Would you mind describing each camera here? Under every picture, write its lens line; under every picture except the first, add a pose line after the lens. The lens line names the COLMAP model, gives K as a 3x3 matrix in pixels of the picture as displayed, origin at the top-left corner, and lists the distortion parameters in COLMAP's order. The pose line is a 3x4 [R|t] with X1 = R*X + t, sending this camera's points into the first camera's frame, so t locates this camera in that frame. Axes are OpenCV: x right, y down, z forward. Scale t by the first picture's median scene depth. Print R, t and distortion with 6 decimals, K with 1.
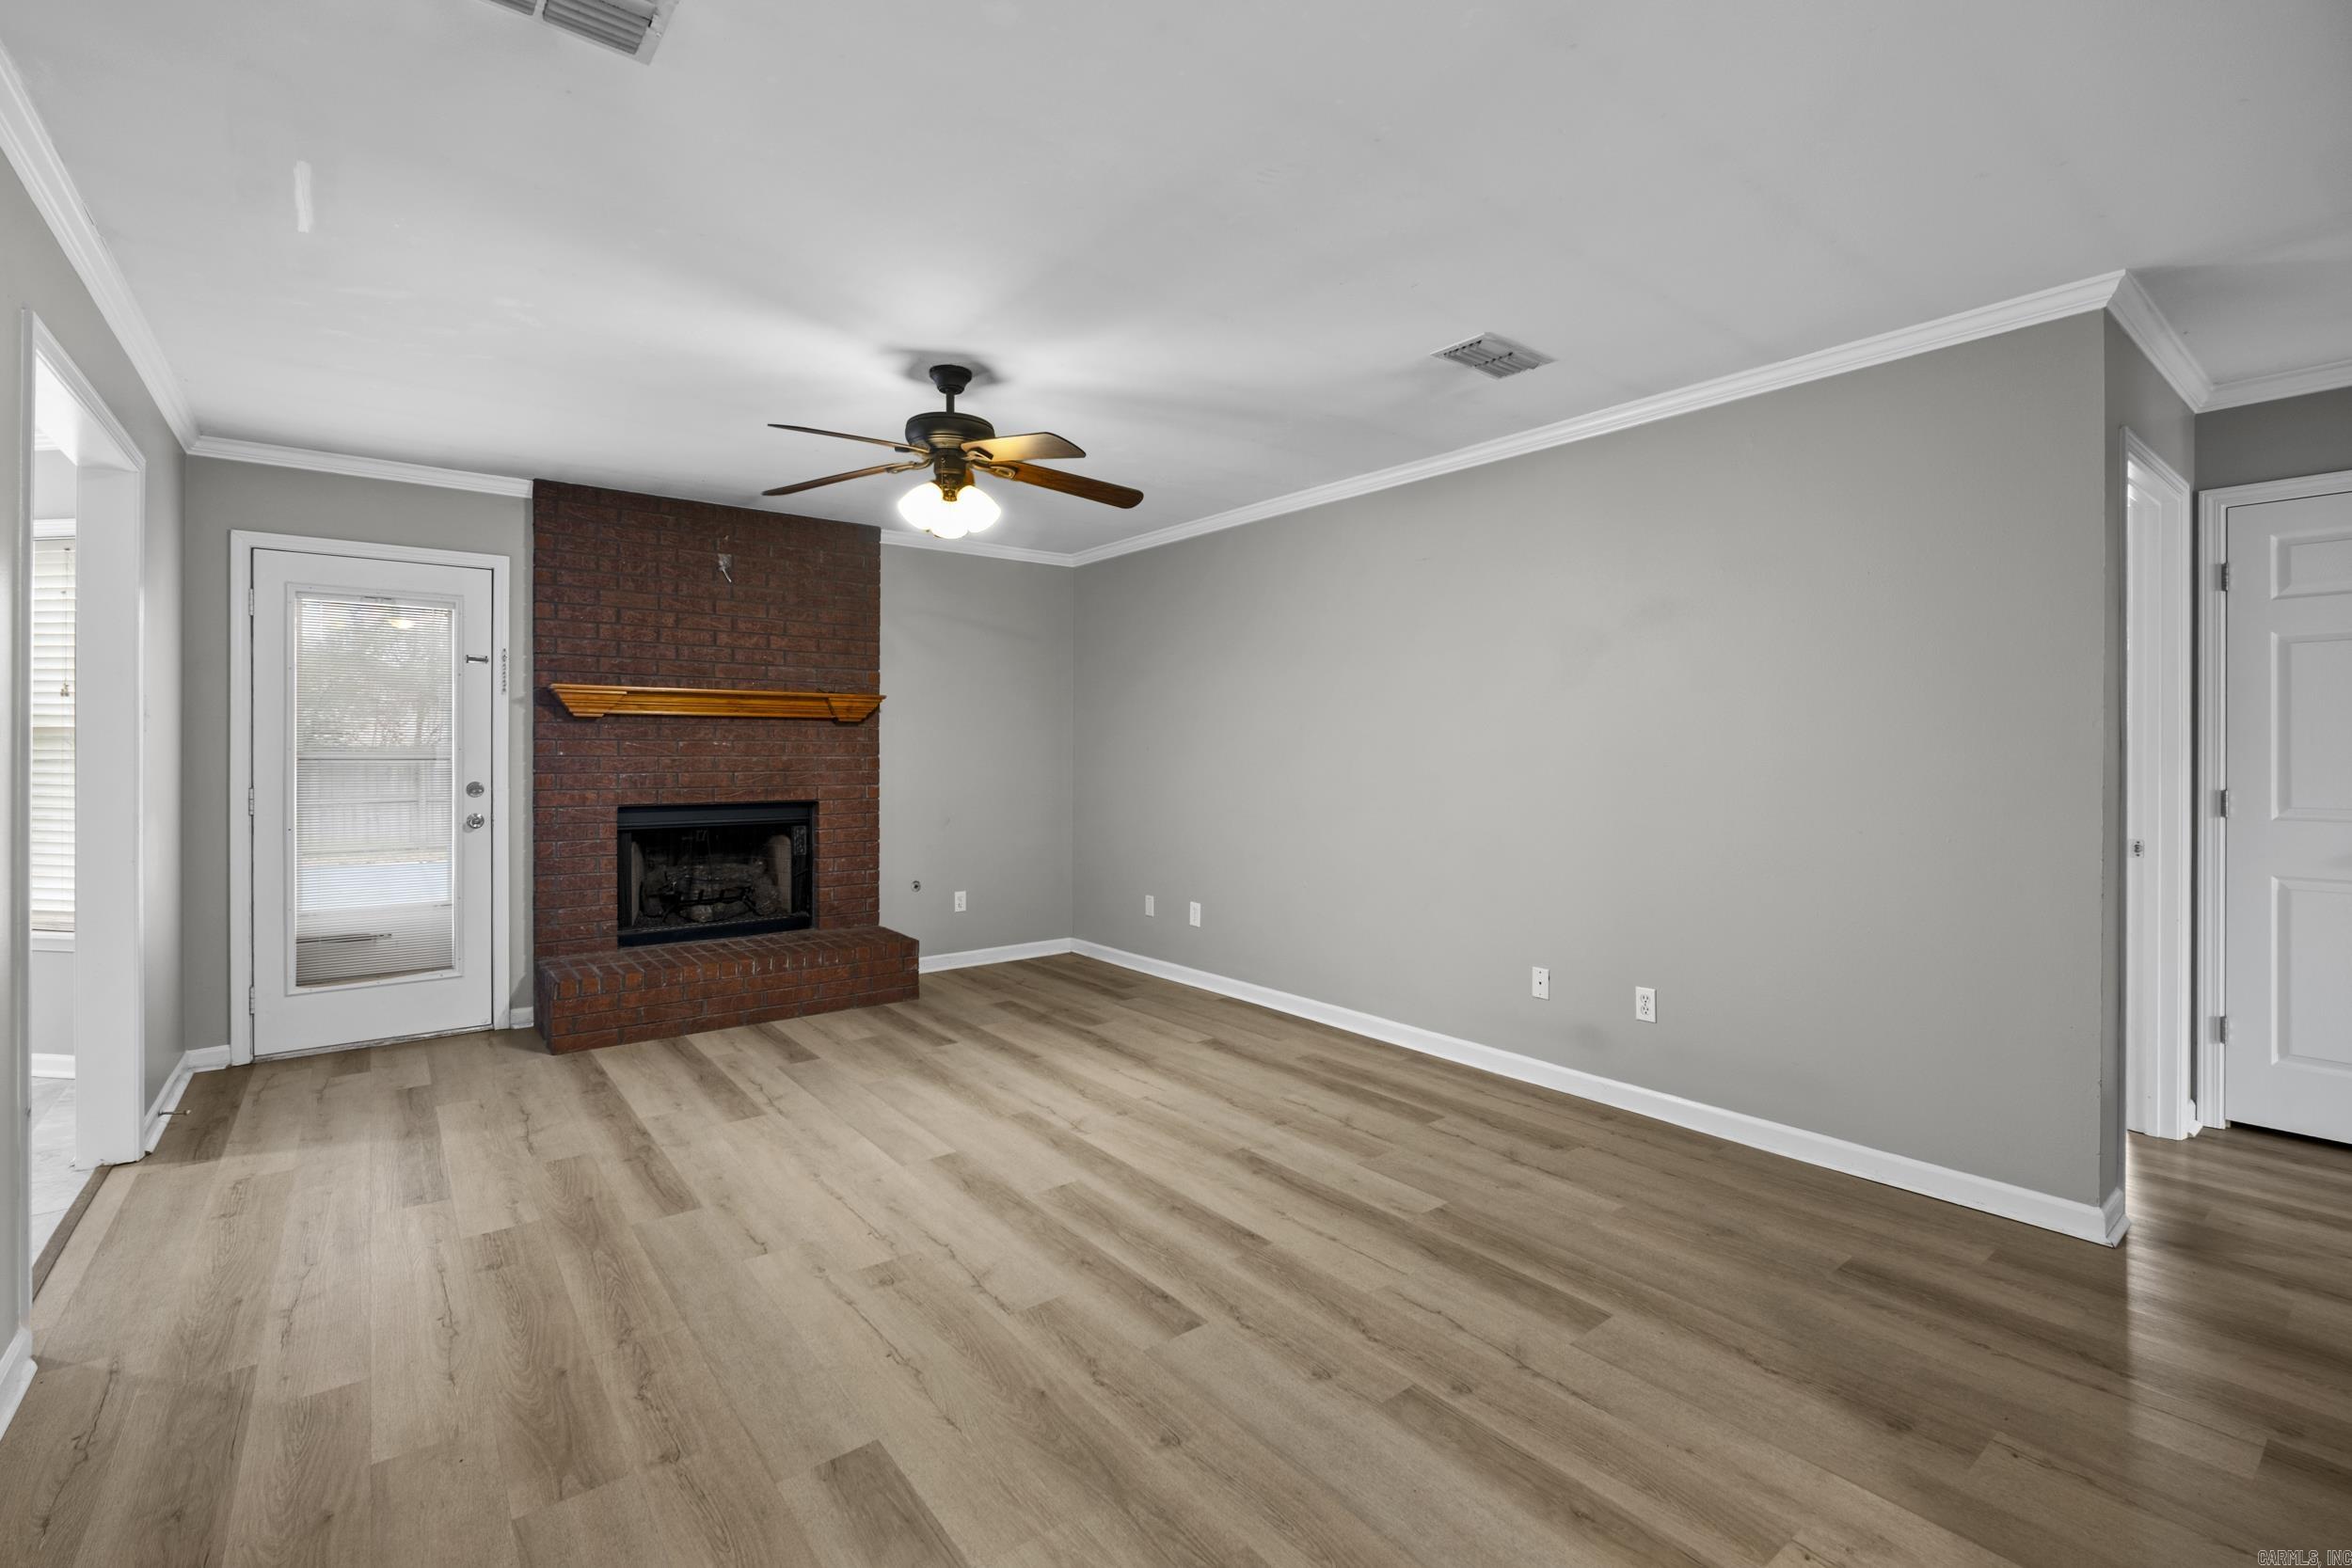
lens RADIAL K [[1032.6, 0, 1154.6], [0, 1032.6, 752.5], [0, 0, 1]] dist [-0.005891, -0.000037]
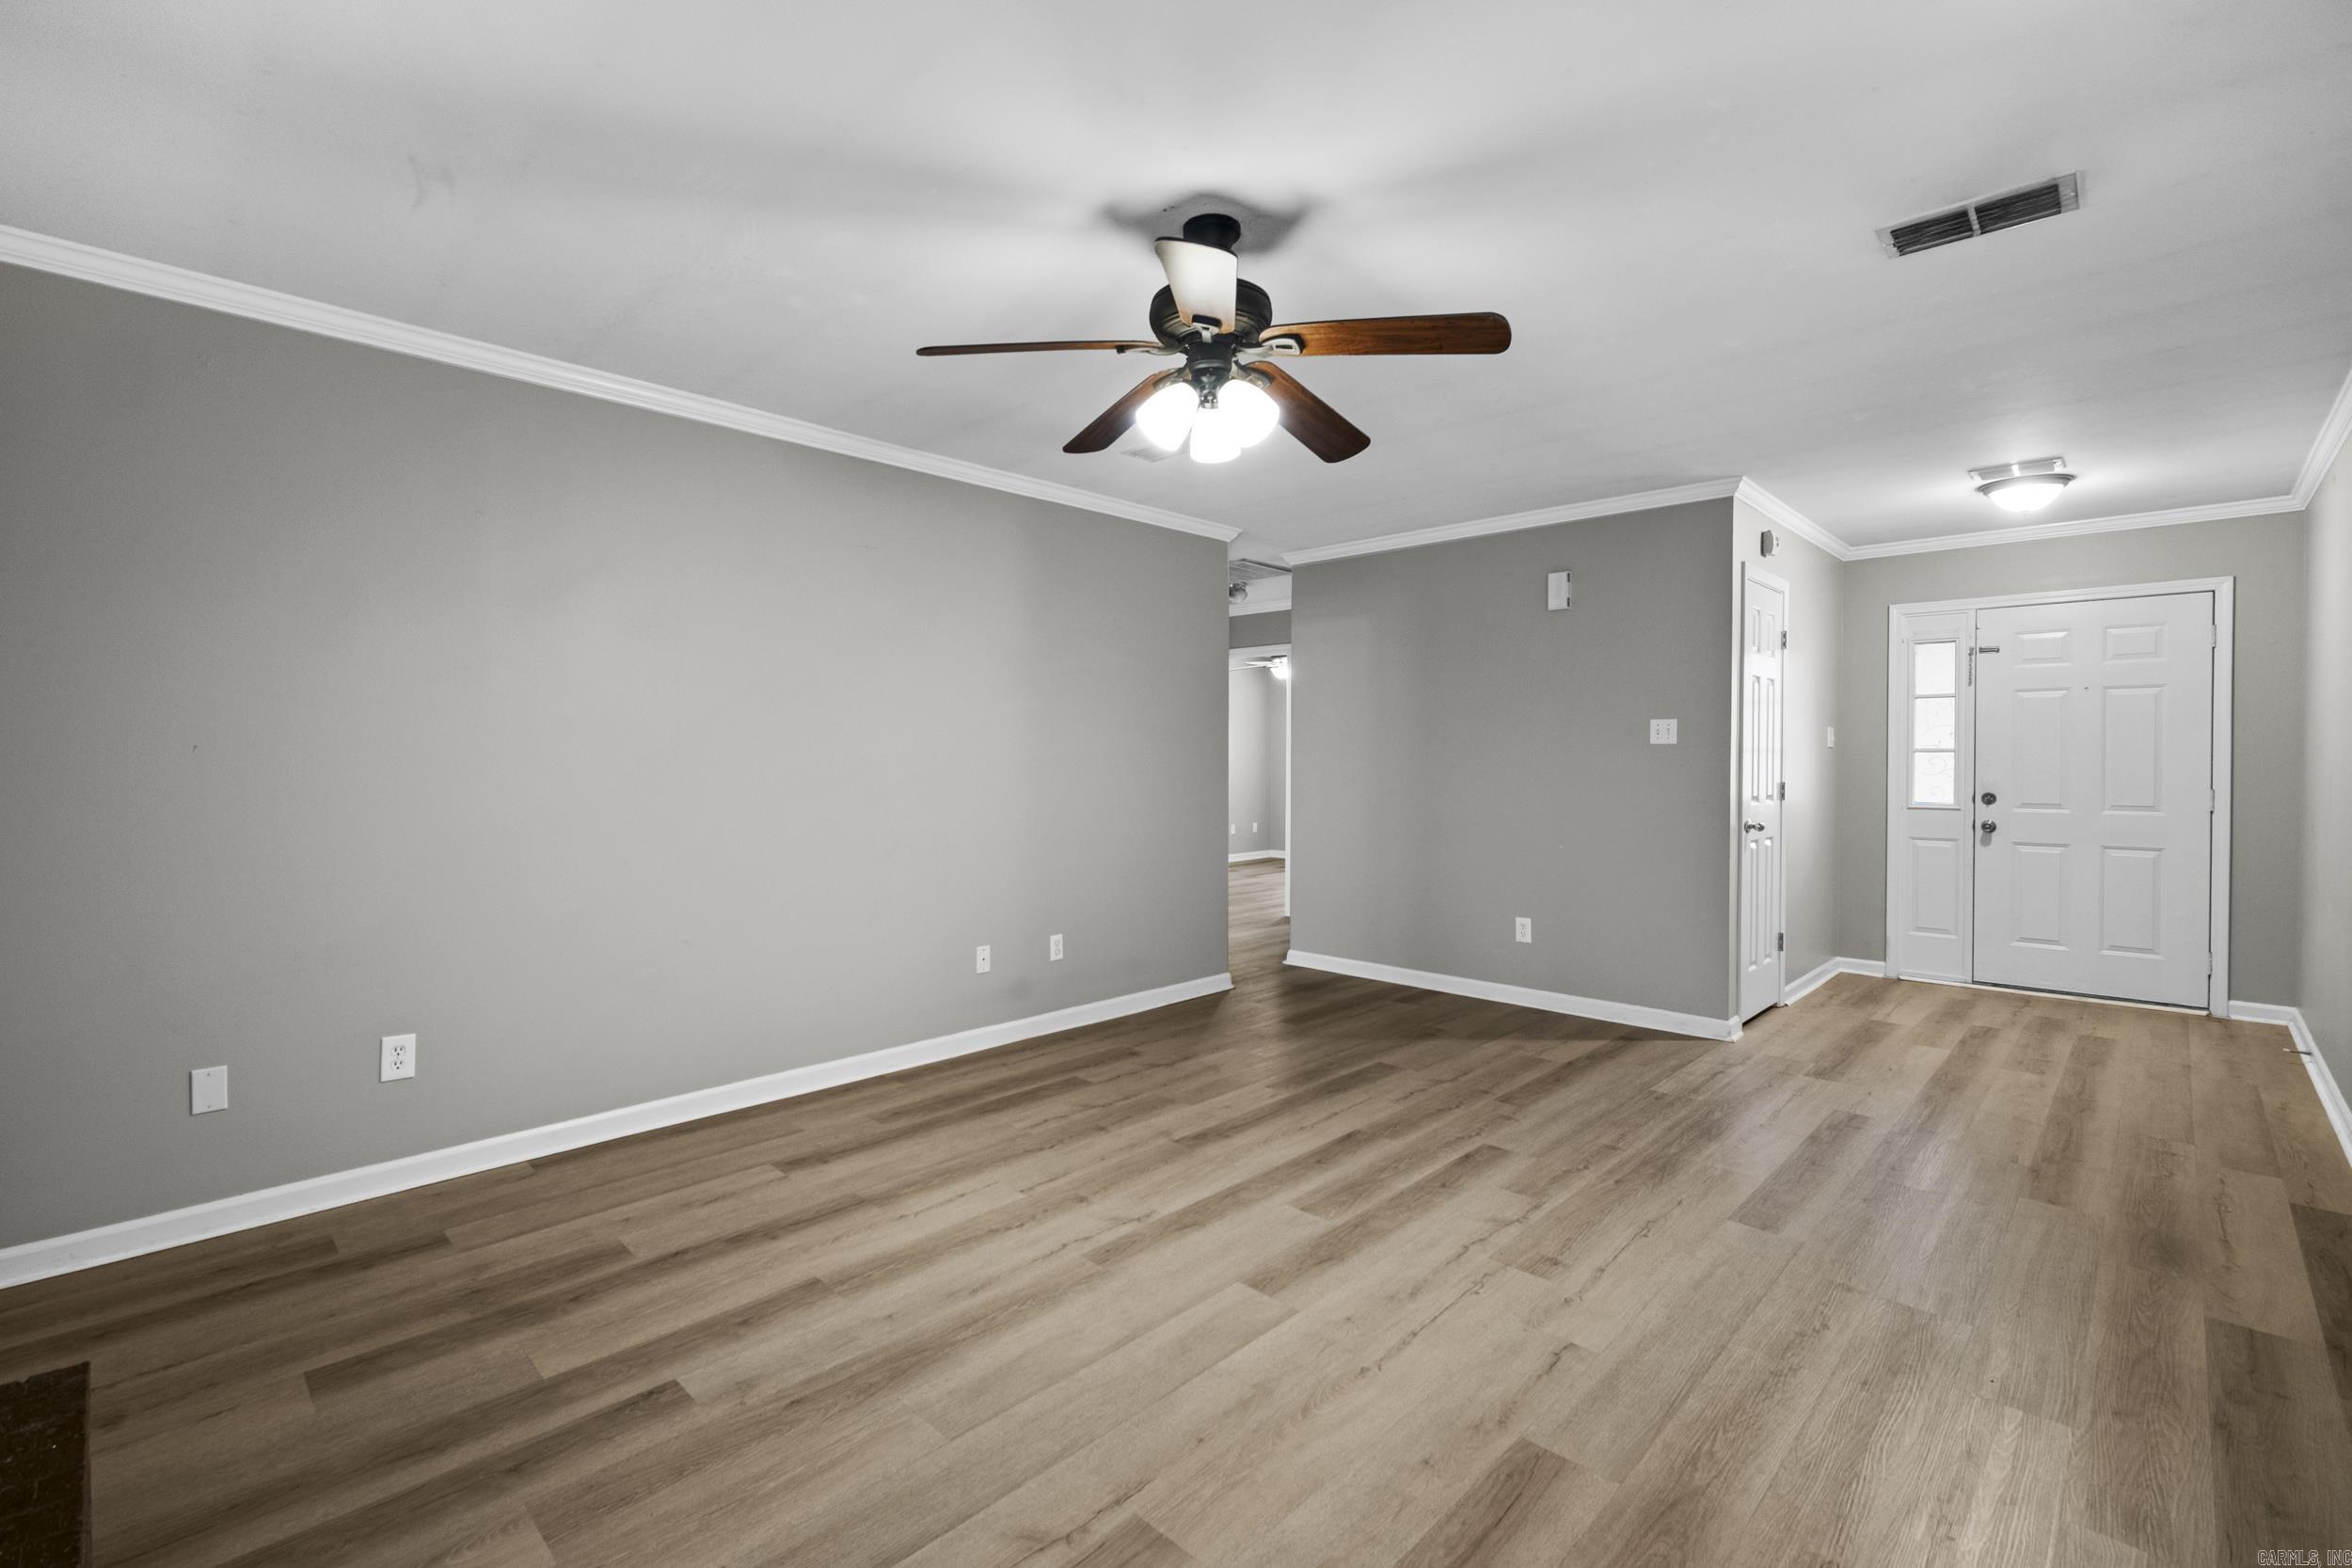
lens RADIAL K [[1032.6, 0, 1154.4], [0, 1032.6, 774.1], [0, 0, 1]] dist [-0.005891, -0.000037]
pose [[-0.140124, -0.018124, 0.989968, -0.787238], [-0.001197, 0.999835, 0.018135, -0.002484], [-0.990133, 0.001356, -0.140122, 0.986274]]
